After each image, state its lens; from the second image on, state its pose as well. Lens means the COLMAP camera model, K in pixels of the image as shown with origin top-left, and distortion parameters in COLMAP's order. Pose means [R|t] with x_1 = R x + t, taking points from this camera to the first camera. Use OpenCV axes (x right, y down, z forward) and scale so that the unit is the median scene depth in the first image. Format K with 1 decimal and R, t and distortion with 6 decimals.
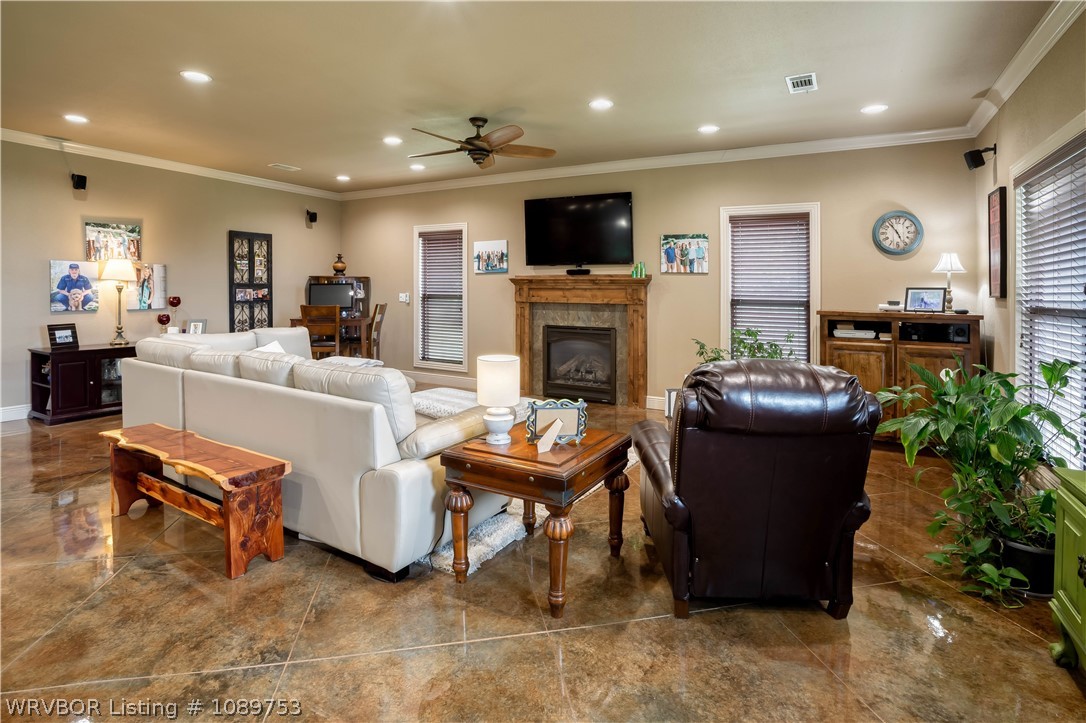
lens RADIAL K [[556.0, 0, 541.6], [0, 556.0, 295.0], [0, 0, 1]] dist [-0.083012, 0.046894]
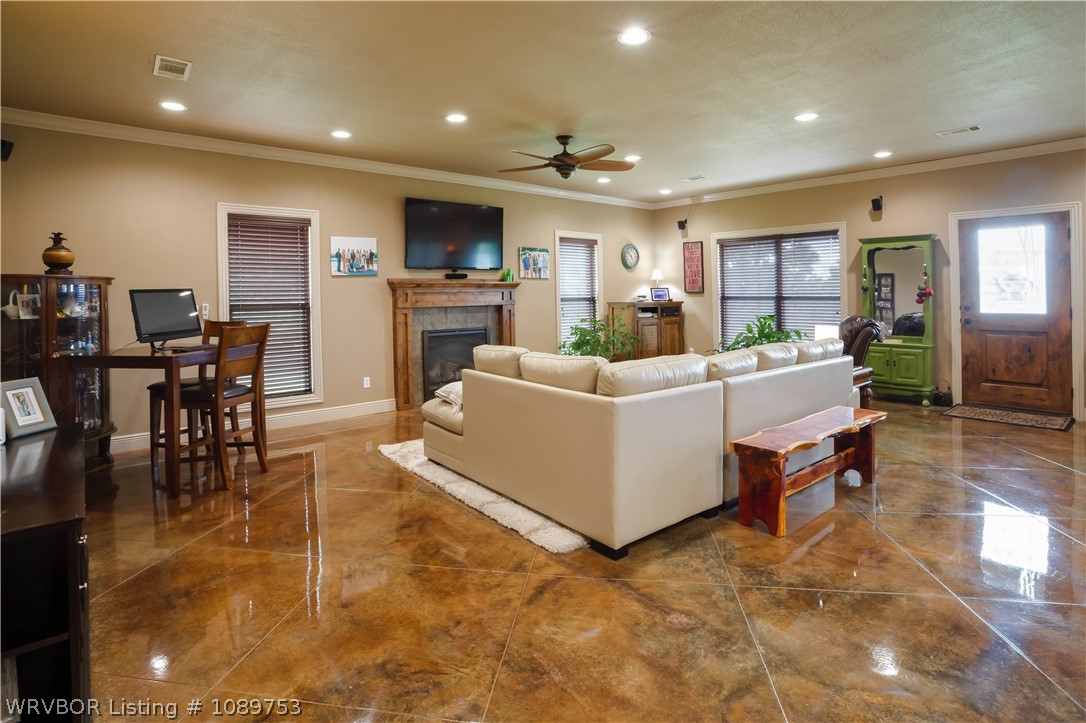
lens RADIAL K [[556.0, 0, 541.6], [0, 556.0, 295.0], [0, 0, 1]] dist [-0.083012, 0.046894]
pose [[0.339768, -0.020612, 0.940283, -0.873246], [0.021996, 0.999661, 0.013966, -0.017673], [-0.940252, 0.015938, 0.340106, 0.511141]]
